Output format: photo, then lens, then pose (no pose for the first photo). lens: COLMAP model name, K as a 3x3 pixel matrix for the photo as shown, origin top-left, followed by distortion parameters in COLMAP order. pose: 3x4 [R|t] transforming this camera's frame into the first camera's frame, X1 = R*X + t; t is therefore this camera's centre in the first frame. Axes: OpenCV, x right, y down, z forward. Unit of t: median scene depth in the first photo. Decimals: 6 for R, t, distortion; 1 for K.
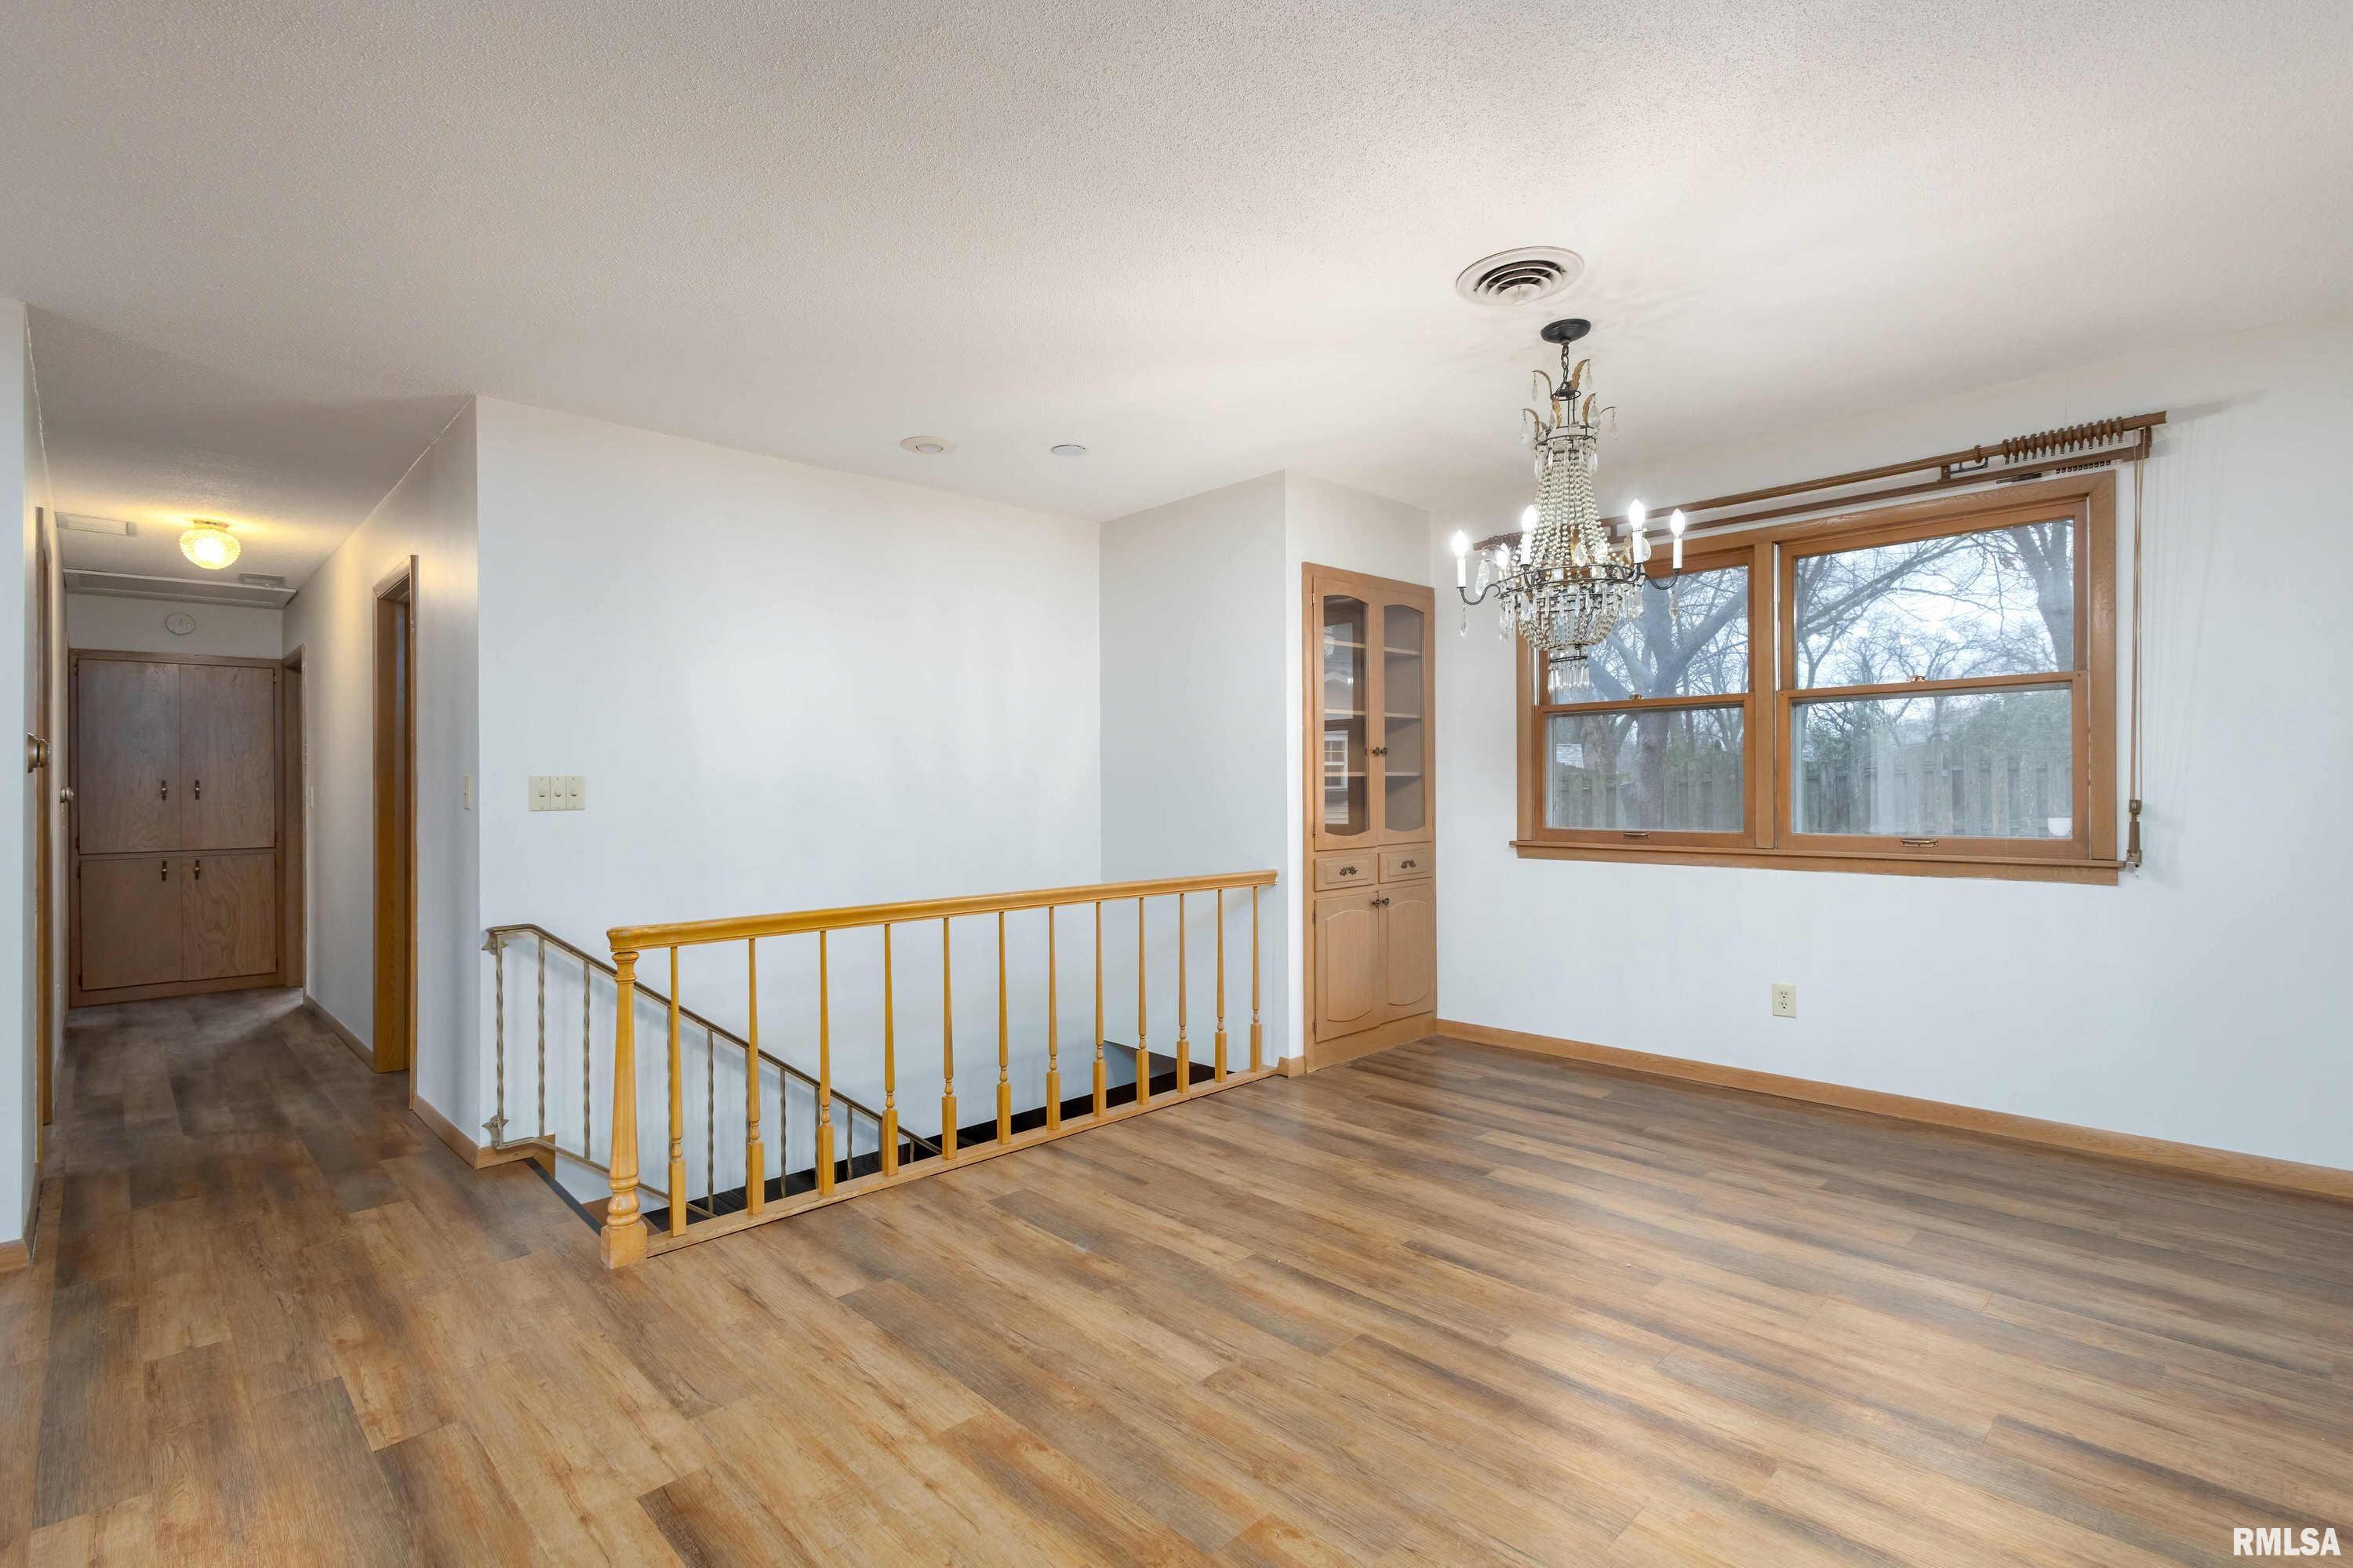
lens RADIAL K [[1101.9, 0, 1168.8], [0, 1101.9, 789.6], [0, 0, 1]] dist [0.003161, -0.000385]
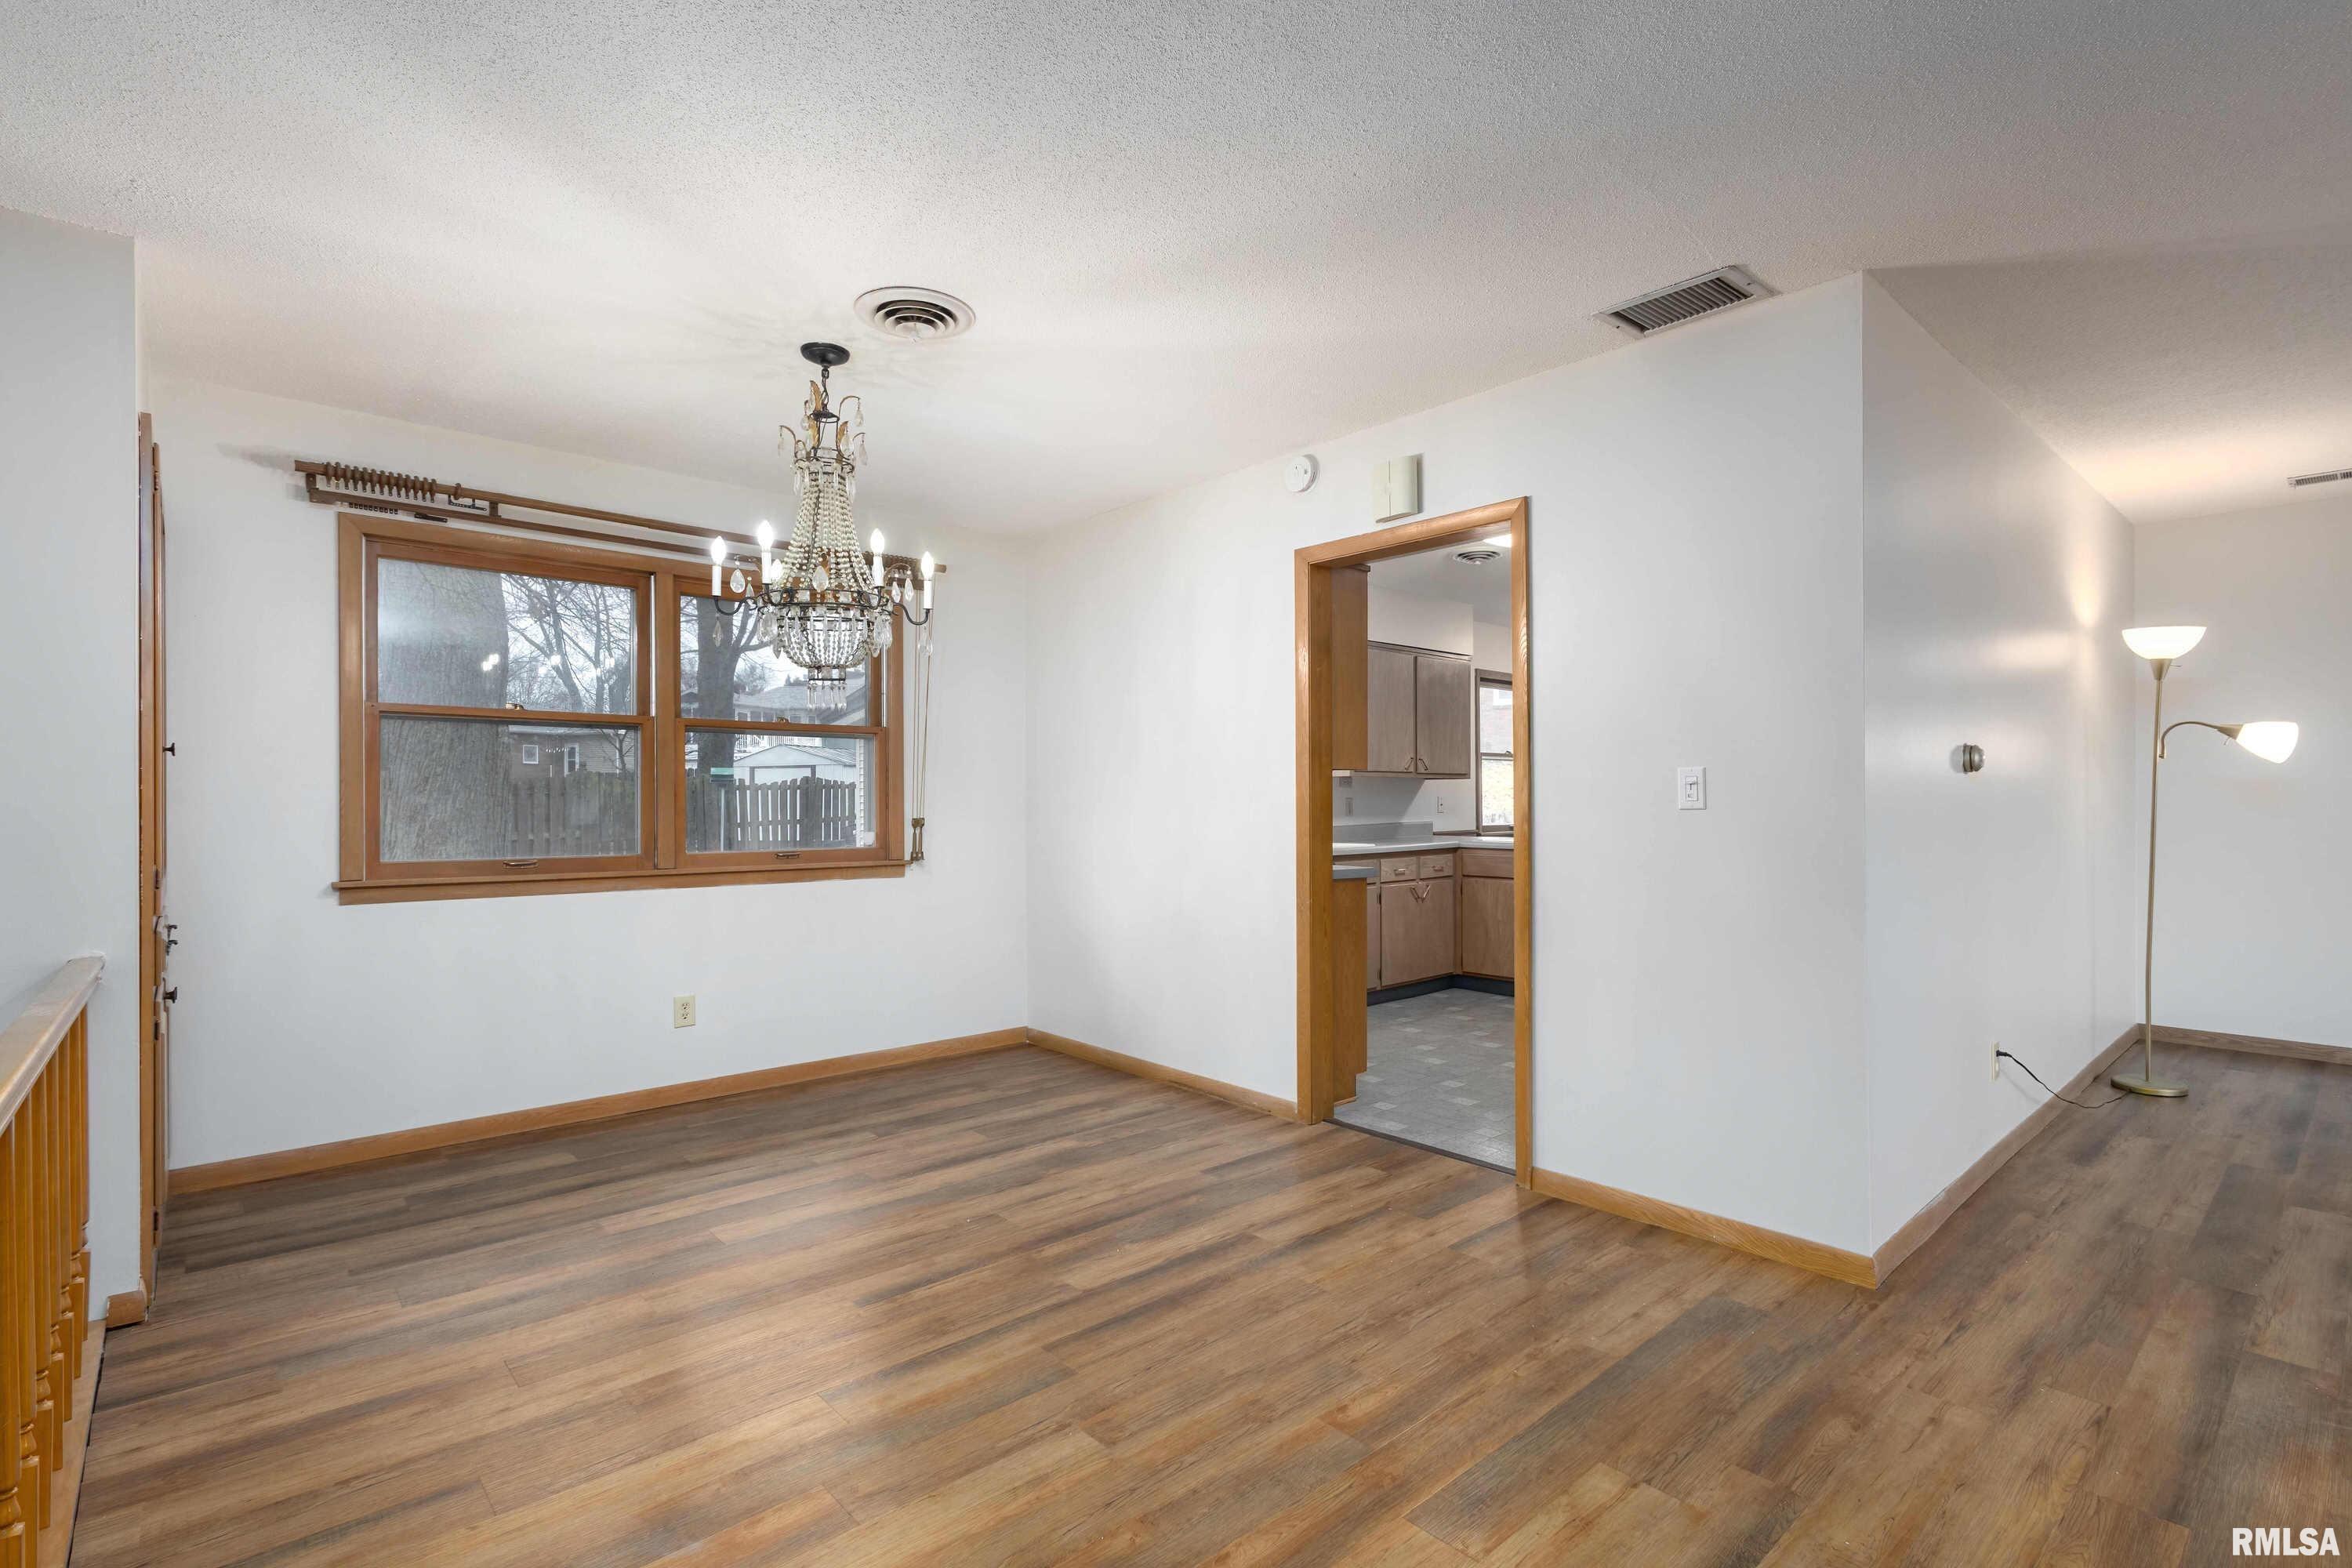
lens RADIAL K [[1102.4, 0, 1180.5], [0, 1102.4, 817.5], [0, 0, 1]] dist [0.004632, 0.000115]
pose [[0.025811, -0.004086, 0.999658, -0.589285], [0.005853, 0.999975, 0.003936, 0.004560], [-0.999650, 0.005749, 0.025834, 0.601865]]
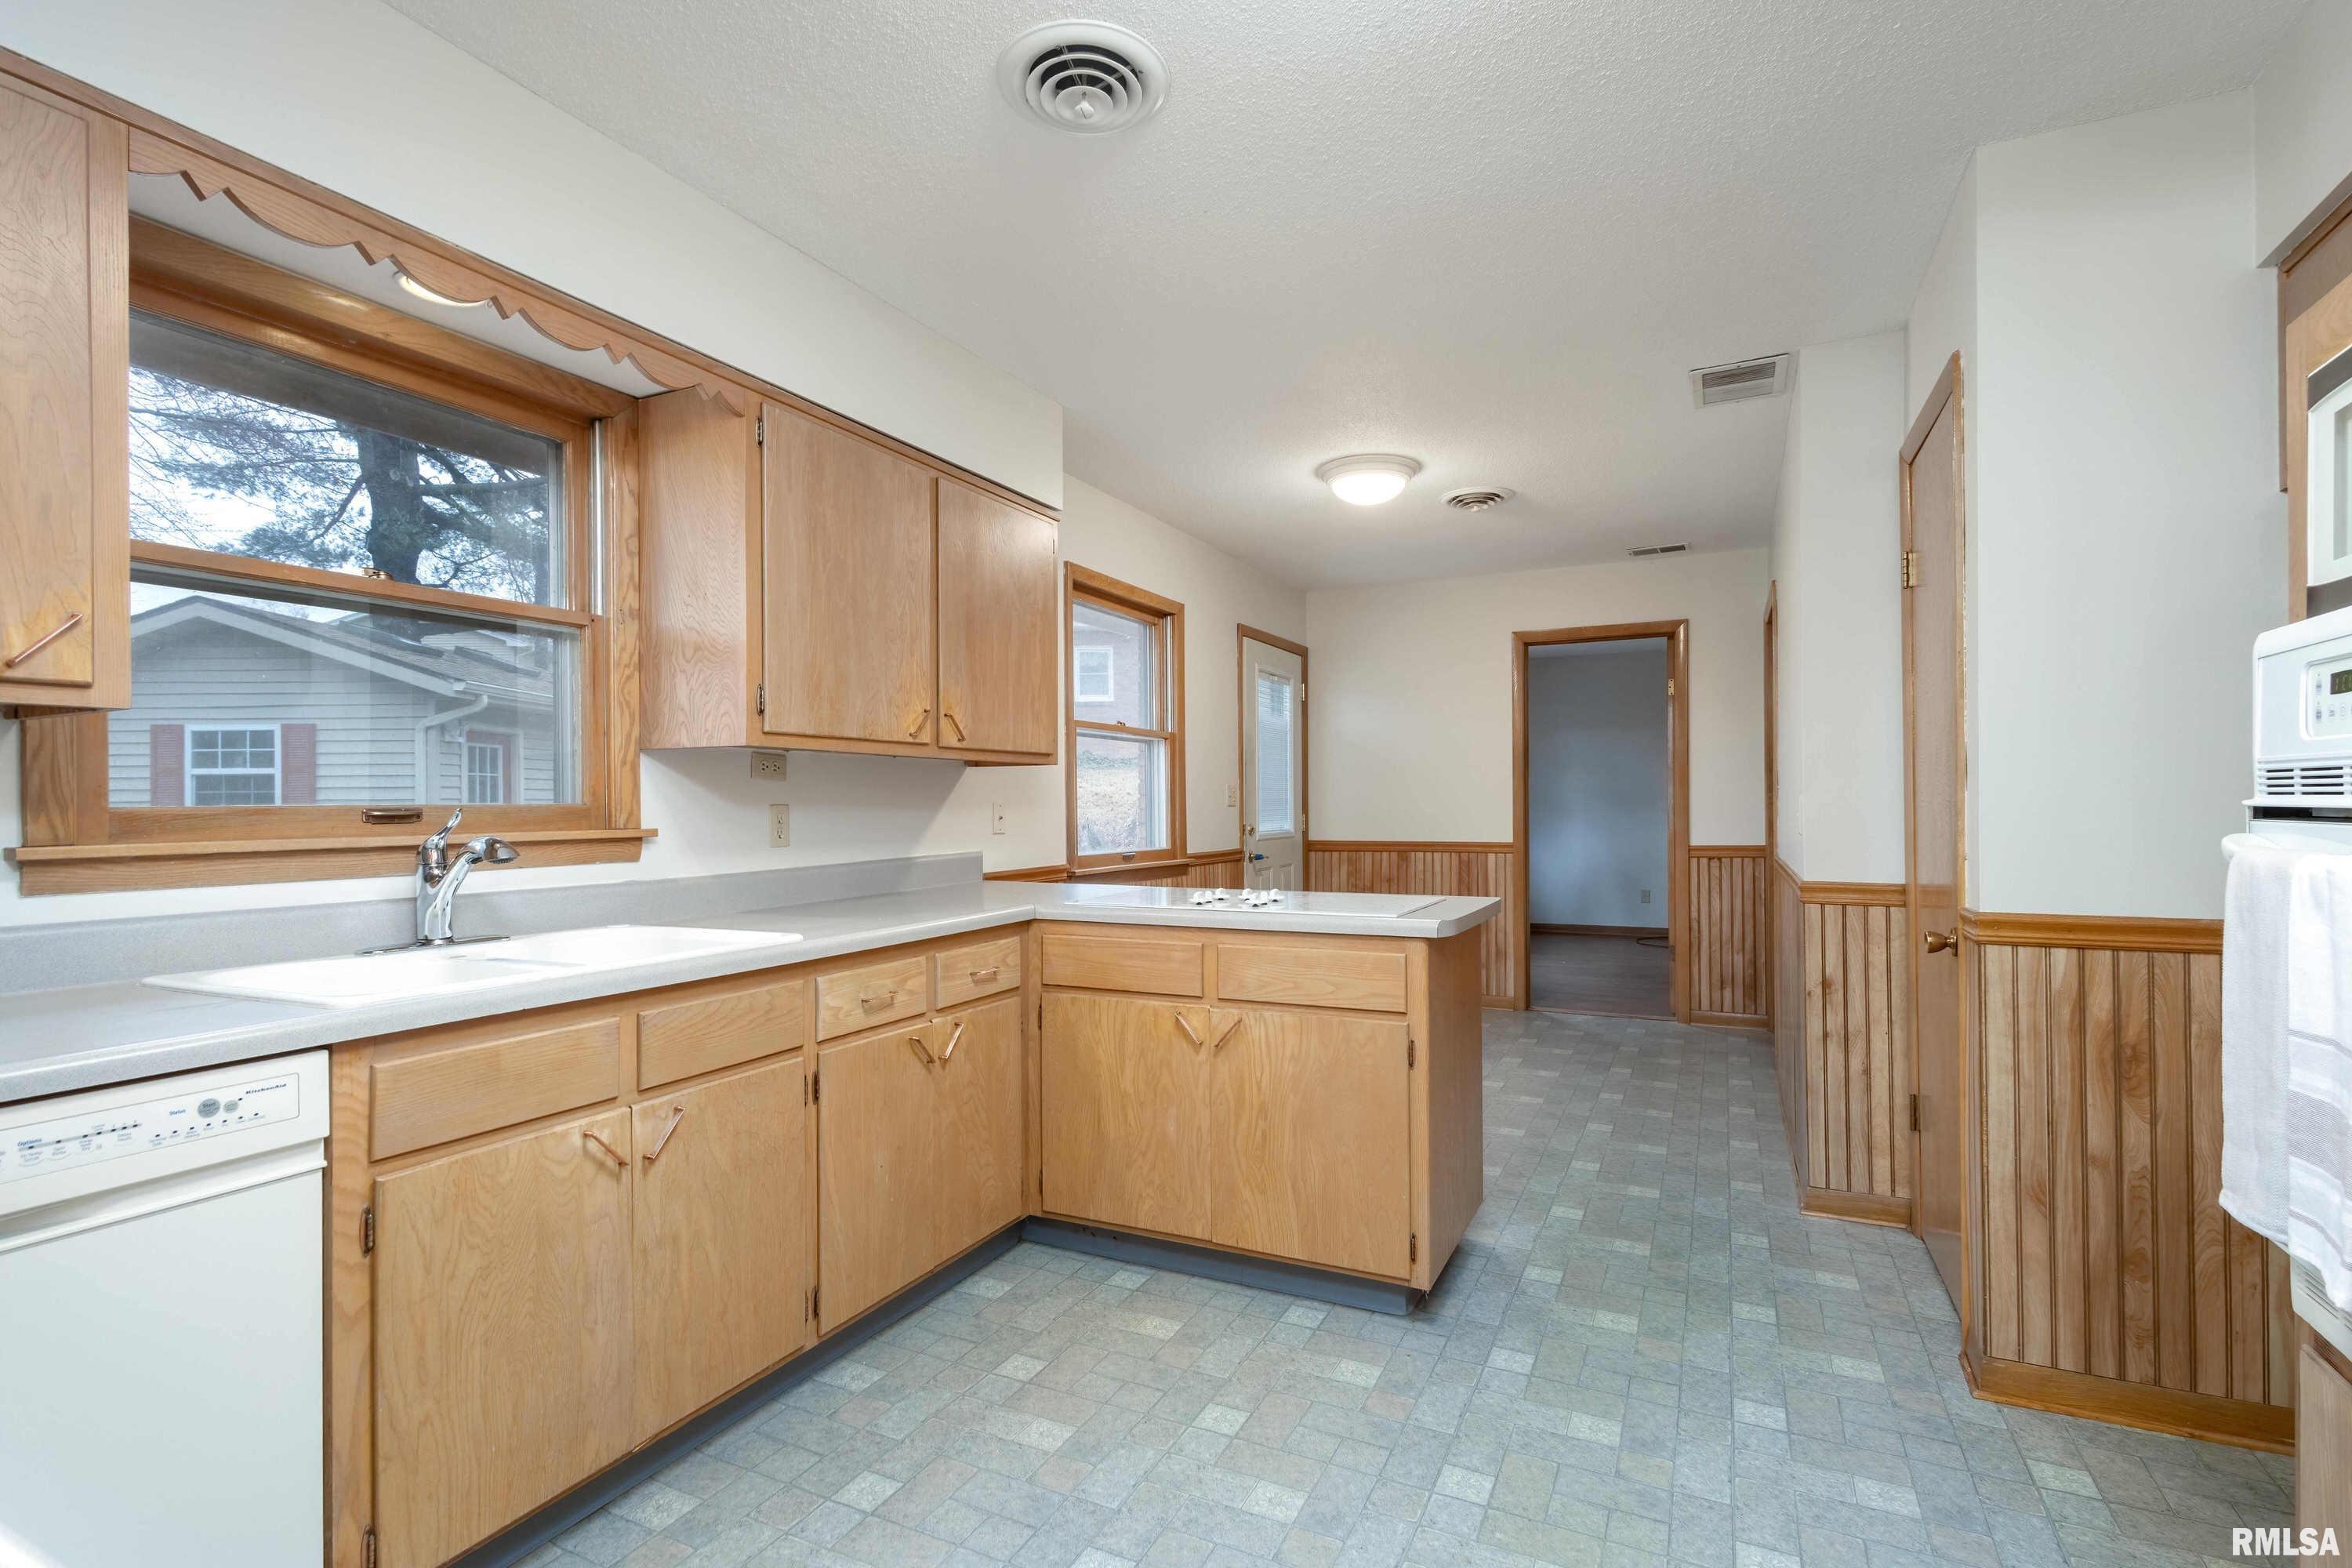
lens RADIAL K [[1087.6, 0, 1180.9], [0, 1087.6, 806.3], [0, 0, 1]] dist [0.002762, -0.000095]
pose [[-0.345906, 0.011985, 0.938193, 0.588304], [0.010245, 0.999907, -0.008996, -0.008674], [-0.938213, 0.006500, -0.345997, 0.334063]]
